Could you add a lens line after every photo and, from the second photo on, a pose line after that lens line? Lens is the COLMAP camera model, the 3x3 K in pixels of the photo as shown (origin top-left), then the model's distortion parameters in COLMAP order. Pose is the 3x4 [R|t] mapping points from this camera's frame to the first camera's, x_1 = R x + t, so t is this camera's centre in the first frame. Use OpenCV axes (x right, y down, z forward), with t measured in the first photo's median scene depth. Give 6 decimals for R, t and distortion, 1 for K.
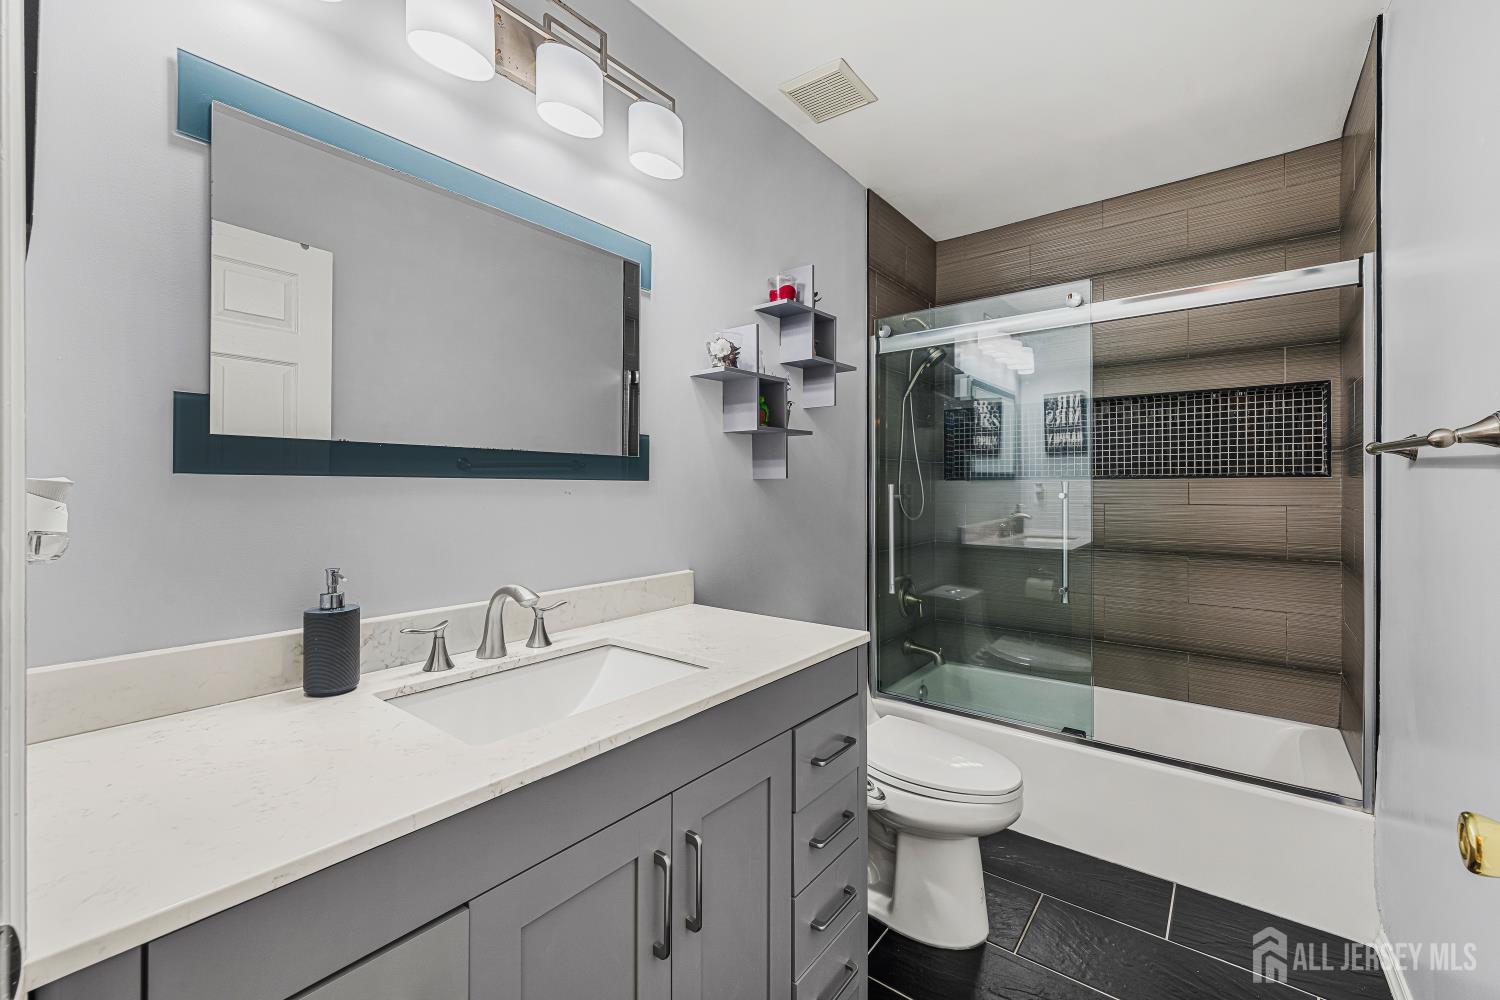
lens RADIAL K [[624.6, 0, 735.0], [0, 624.6, 484.0], [0, 0, 1]] dist [0.008352, -0.000061]
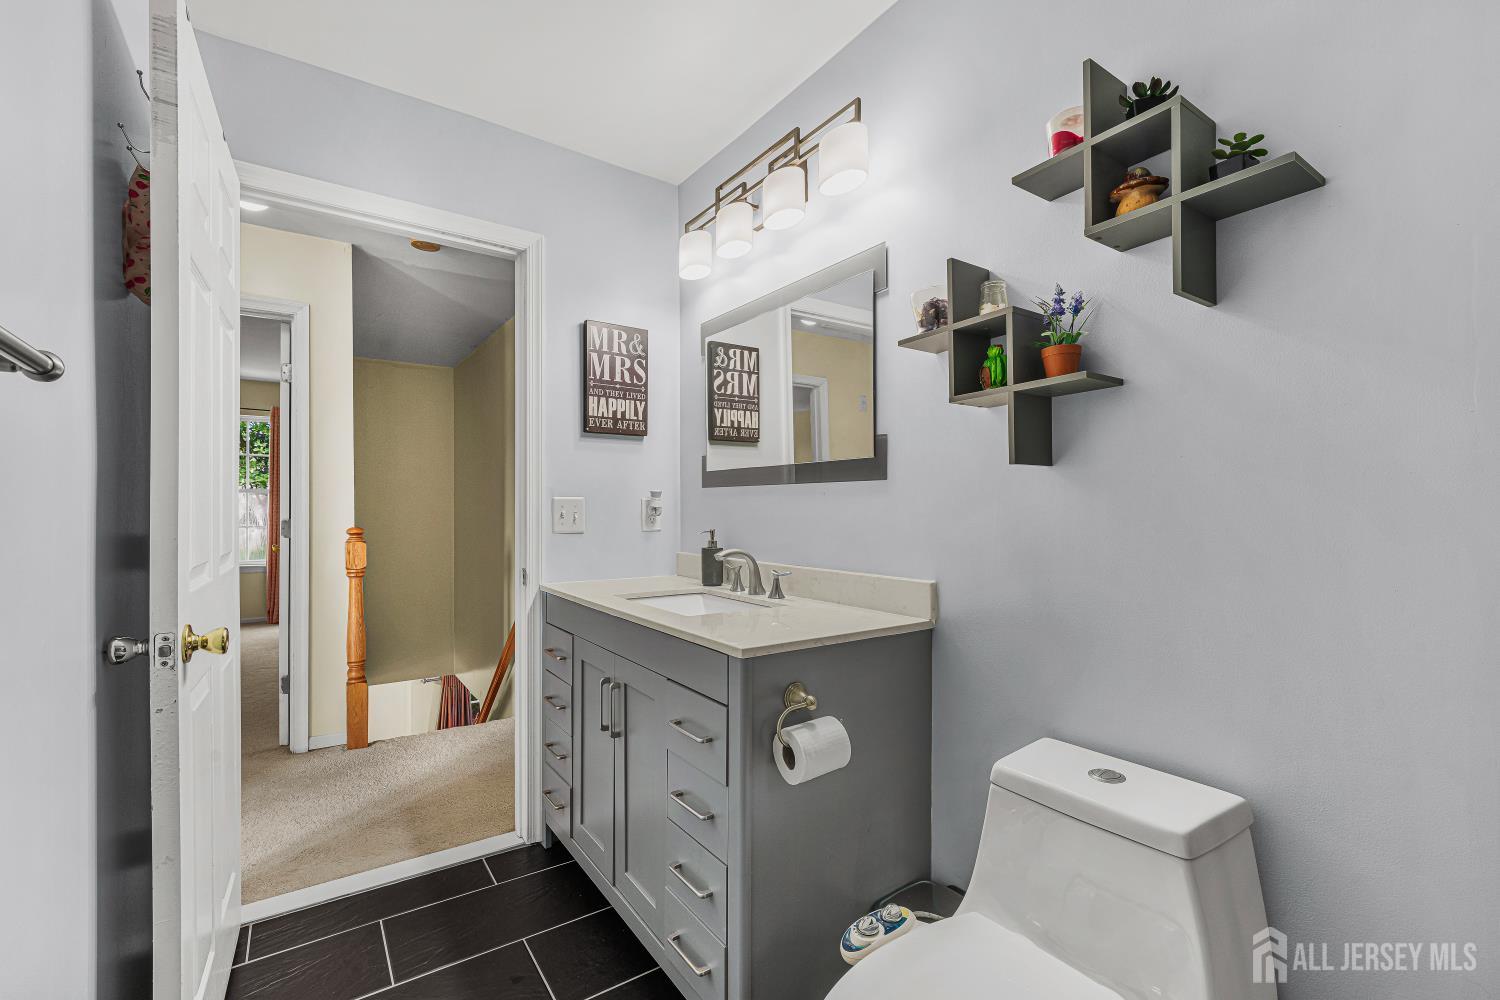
lens RADIAL K [[651.3, 0, 749.9], [0, 651.3, 511.9], [0, 0, 1]] dist [0.001133, 0.000000]
pose [[-0.286742, -0.000807, -0.958007, 1.061440], [-0.002687, 0.999996, -0.000039, 0.052955], [0.958004, 0.002563, -0.286743, 1.270468]]
